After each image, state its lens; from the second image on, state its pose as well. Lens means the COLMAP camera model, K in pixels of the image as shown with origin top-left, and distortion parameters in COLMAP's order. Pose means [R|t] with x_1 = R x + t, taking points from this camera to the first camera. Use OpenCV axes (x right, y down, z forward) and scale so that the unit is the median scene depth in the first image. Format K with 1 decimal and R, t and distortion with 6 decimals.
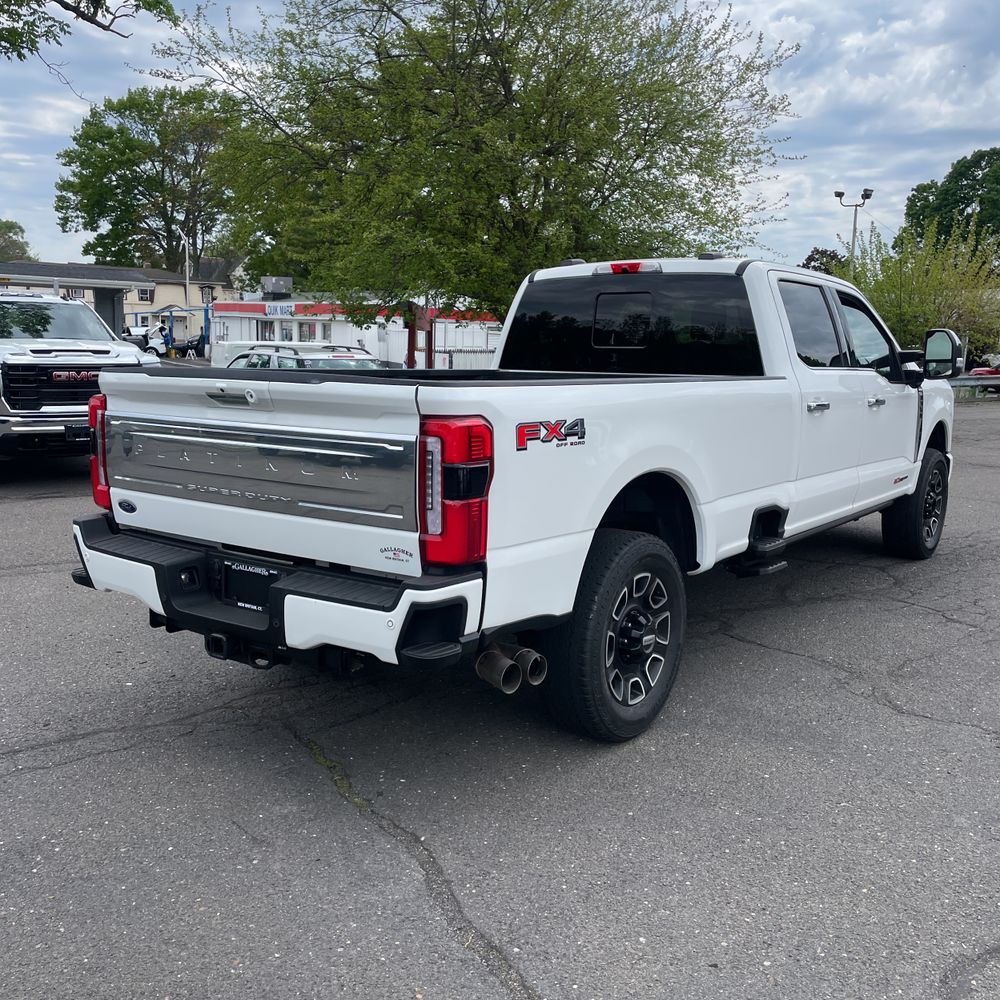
lens RADIAL K [[1014.2, 0, 496.4], [0, 1014.2, 501.2], [0, 0, 1]] dist [0.091775, -0.120397]
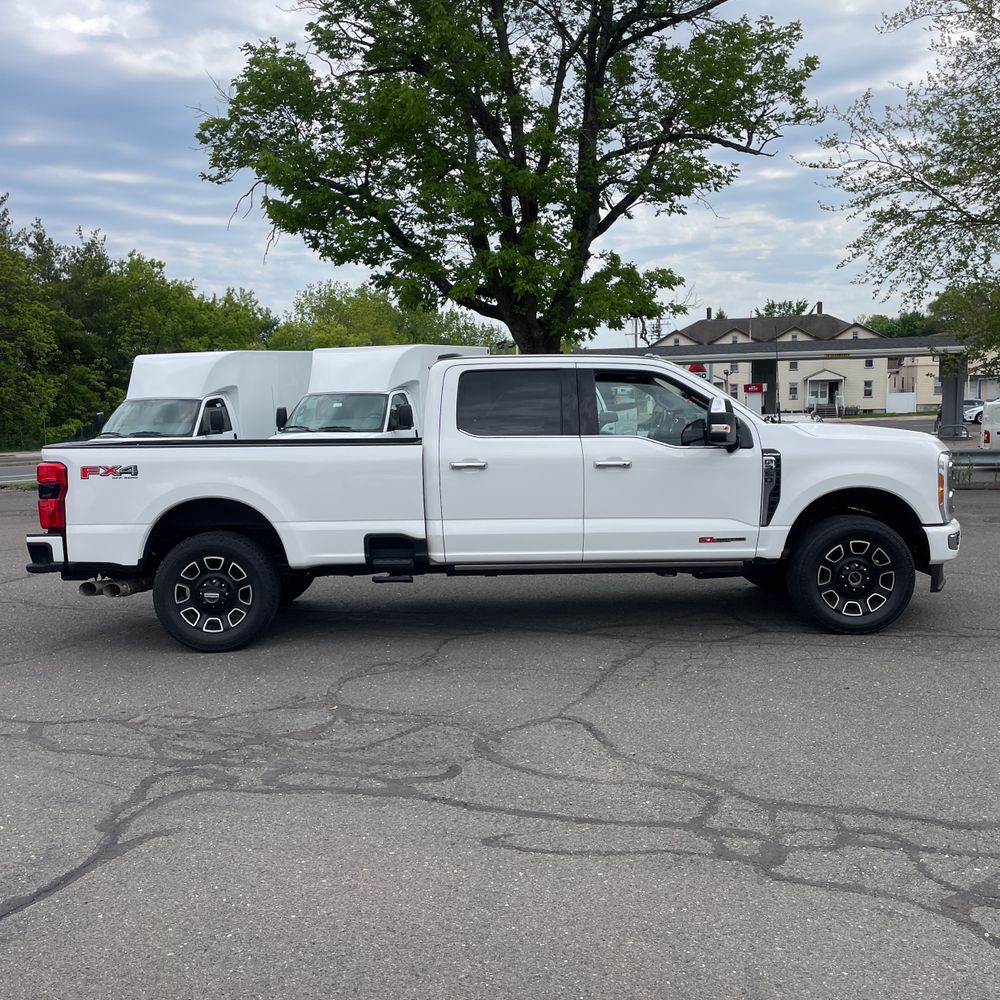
lens RADIAL K [[1014.2, 0, 496.4], [0, 1014.2, 501.2], [0, 0, 1]] dist [0.091775, -0.120397]
pose [[0.607238, 0.041798, -0.793420, 1.219515], [-0.089857, 0.995821, -0.016311, -0.025663], [0.789422, 0.081199, 0.608456, 0.213578]]
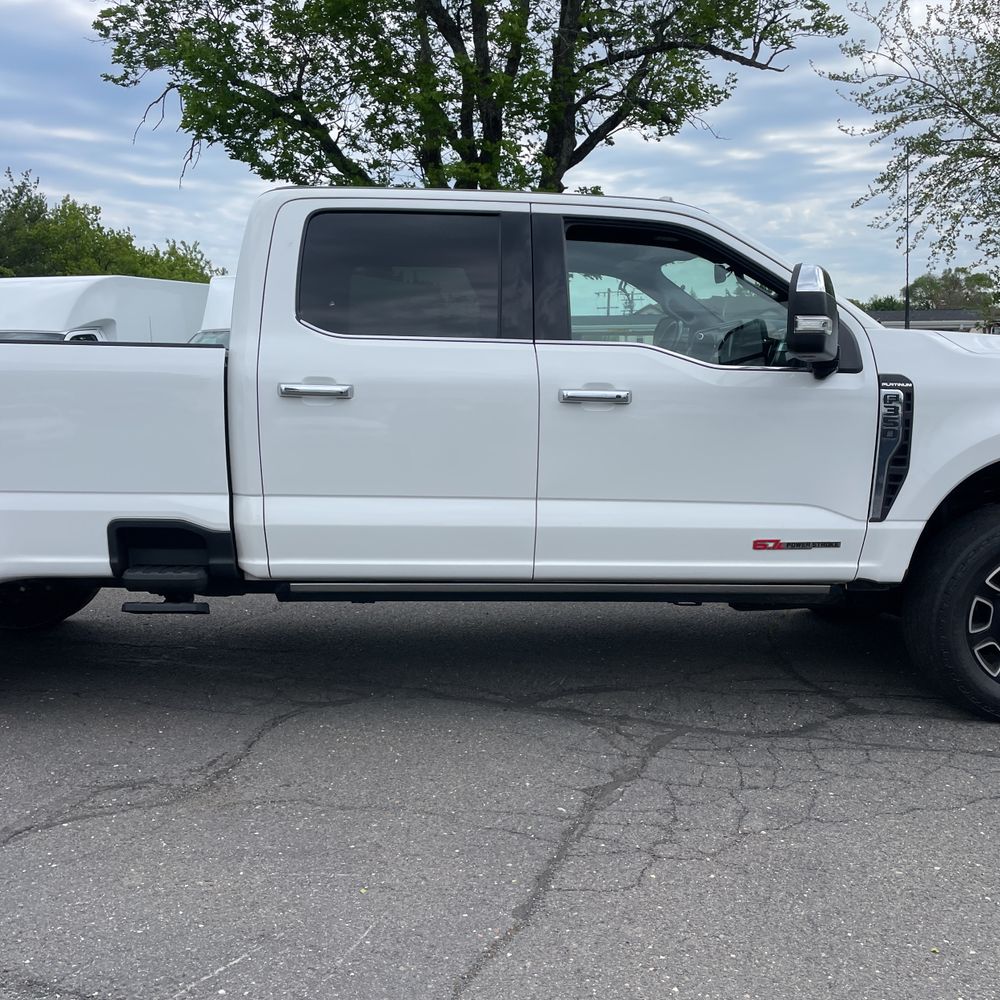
lens RADIAL K [[1007.7, 0, 498.9], [0, 1007.7, 519.6], [0, 0, 1]] dist [0.114177, -0.149548]
pose [[0.633168, 0.088559, -0.768932, 0.809627], [-0.113184, 0.993348, 0.021204, -0.032134], [0.765694, 0.073605, 0.638979, 0.599461]]
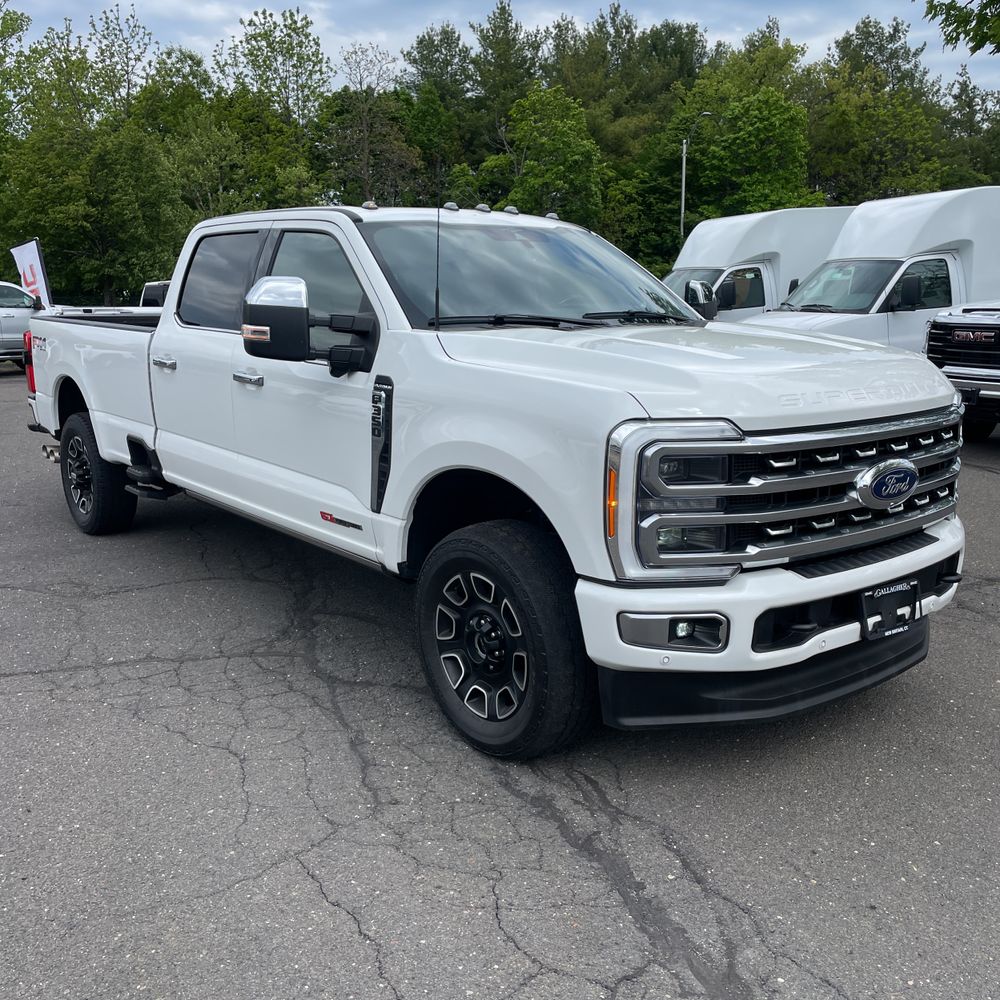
lens RADIAL K [[1007.7, 0, 498.9], [0, 1007.7, 519.6], [0, 0, 1]] dist [0.114177, -0.149548]
pose [[-0.247438, 0.199327, -0.948179, 1.085513], [-0.148756, 0.959192, 0.240462, -0.210051], [0.957416, 0.200547, -0.207690, 1.386605]]
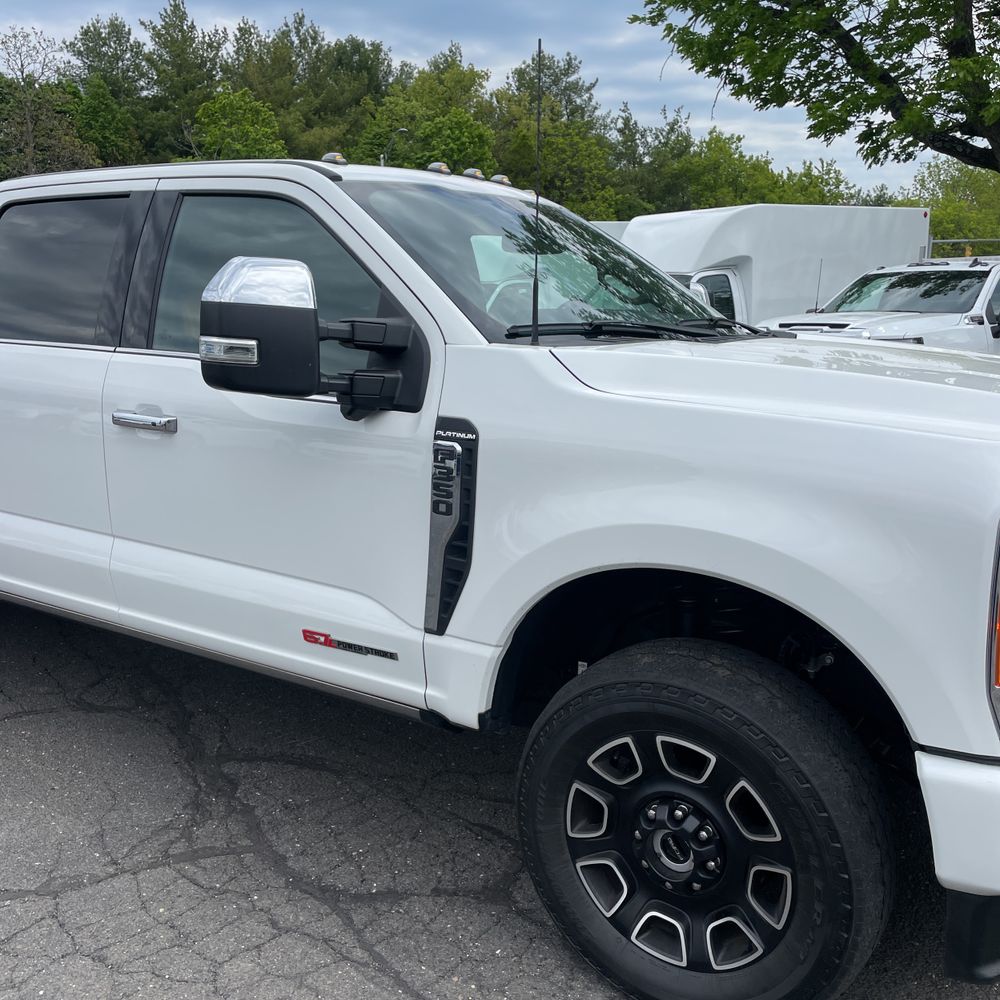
lens RADIAL K [[1014.2, 0, 496.4], [0, 1014.2, 501.2], [0, 0, 1]] dist [0.091775, -0.120397]
pose [[0.054001, 0.173499, -0.983352, 0.879071], [-0.157201, 0.973986, 0.163214, -0.168506], [0.986089, 0.145771, 0.079871, 1.155242]]
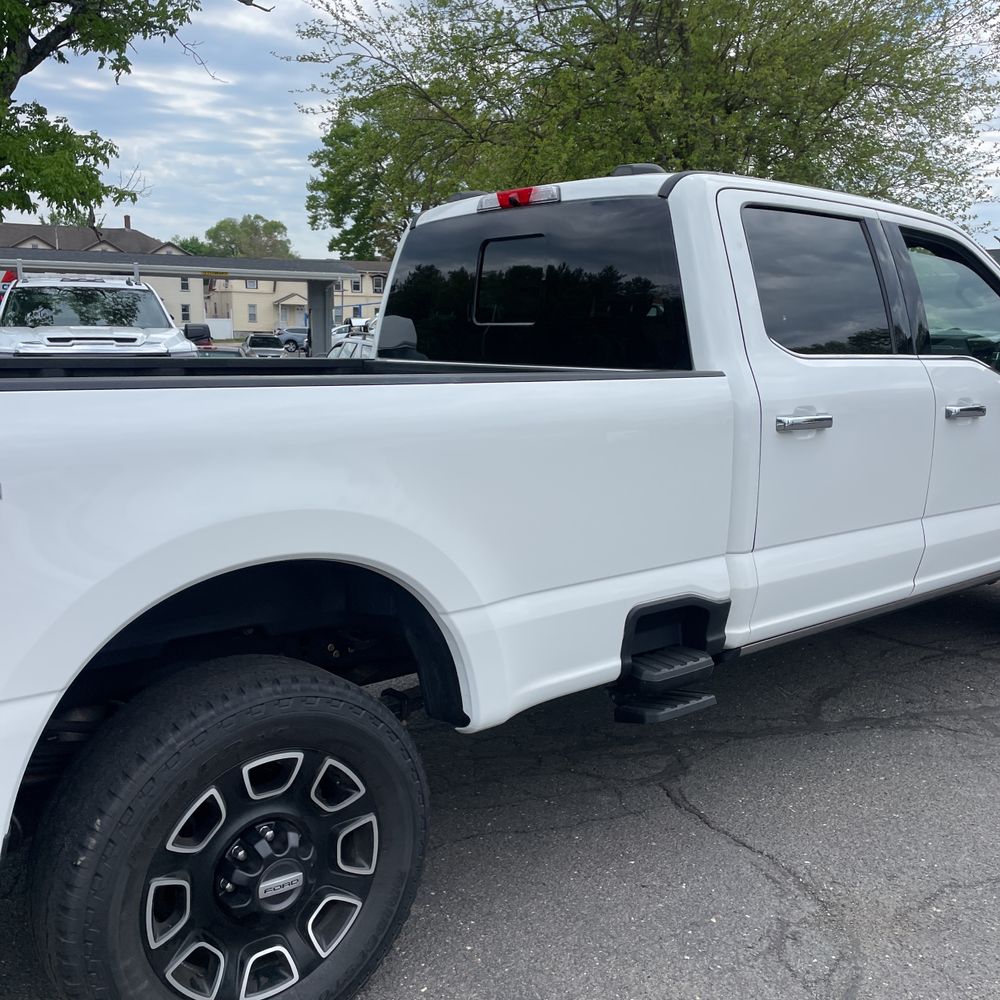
lens RADIAL K [[1014.2, 0, 496.4], [0, 1014.2, 501.2], [0, 0, 1]] dist [0.091775, -0.120397]
pose [[0.972079, 0.030638, -0.232645, 0.250359], [-0.028129, 0.999505, 0.014093, -0.045836], [0.232961, -0.007155, 0.972460, 0.353329]]
